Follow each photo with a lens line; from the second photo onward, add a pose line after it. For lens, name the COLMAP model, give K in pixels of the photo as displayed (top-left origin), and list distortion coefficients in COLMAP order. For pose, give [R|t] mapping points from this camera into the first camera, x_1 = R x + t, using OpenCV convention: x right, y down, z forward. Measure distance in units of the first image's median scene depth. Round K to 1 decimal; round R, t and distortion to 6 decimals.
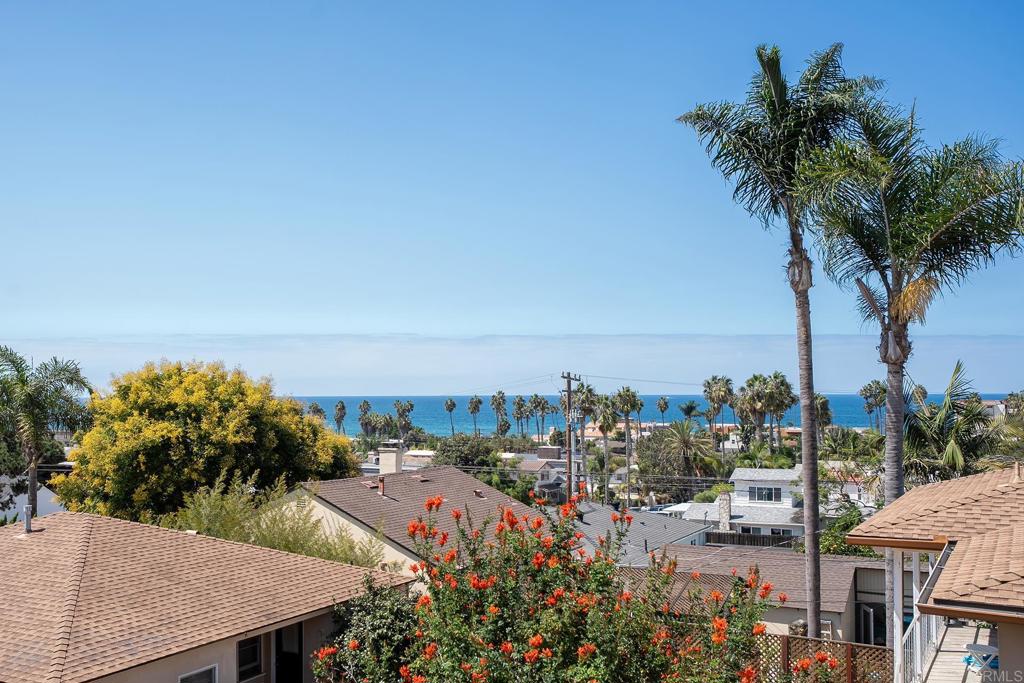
lens RADIAL K [[1015.7, 0, 413.2], [0, 1015.7, 396.1], [0, 0, 1]] dist [0.001020, 0.096825]
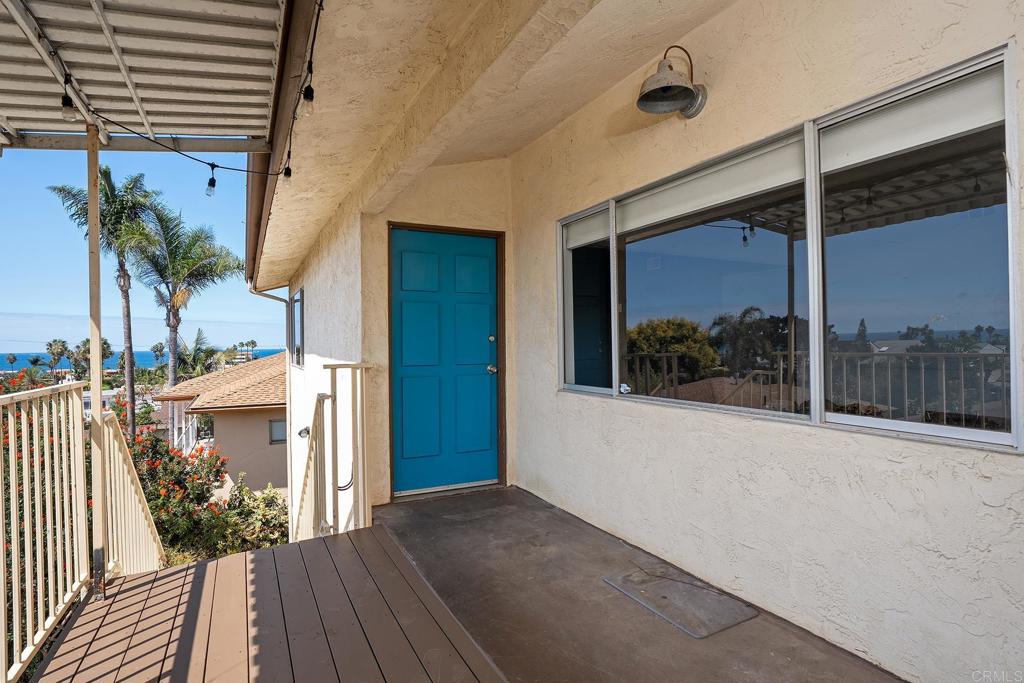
lens RADIAL K [[512.5, 0, 488.5], [0, 512.5, 336.6], [0, 0, 1]] dist [-0.034678, 0.017562]
pose [[0.538948, 0.008736, 0.842294, -0.049924], [0.015621, 0.999671, -0.020363, 0.013830], [-0.842194, 0.024133, 0.538634, -0.097240]]
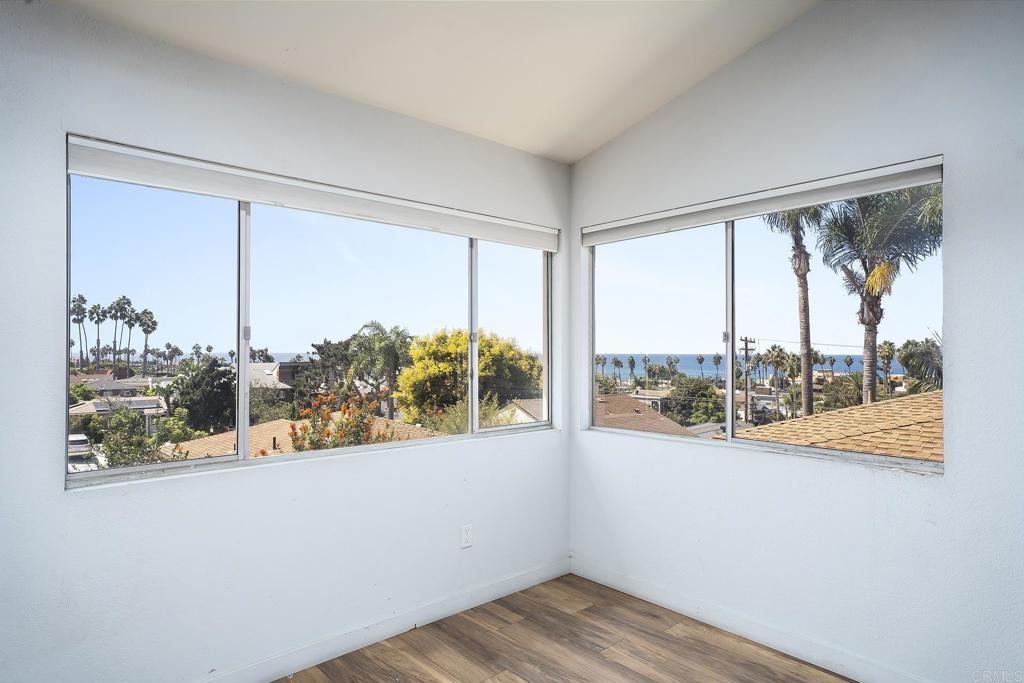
lens RADIAL K [[610.7, 0, 512.0], [0, 610.7, 341.5], [0, 0, 1]] dist [0.017350, 0.000698]
pose [[0.960132, 0.003299, -0.279526, 0.157168], [-0.008717, 0.999797, -0.018139, 0.006962], [0.279410, 0.019852, 0.959967, 0.038888]]
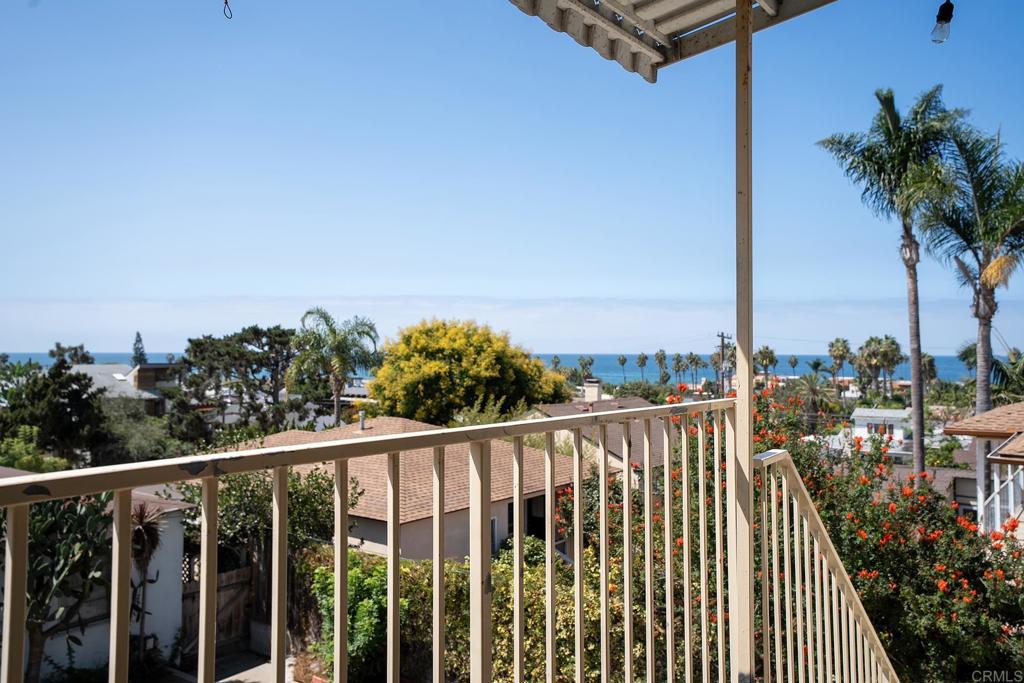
lens RADIAL K [[791.2, 0, 516.0], [0, 791.2, 343.1], [0, 0, 1]] dist [0.016233, 0.090560]
pose [[0.995497, 0.007401, -0.094503, -0.031393], [-0.008704, 0.999873, -0.013384, 0.013983], [0.094392, 0.014147, 0.995435, -0.081754]]
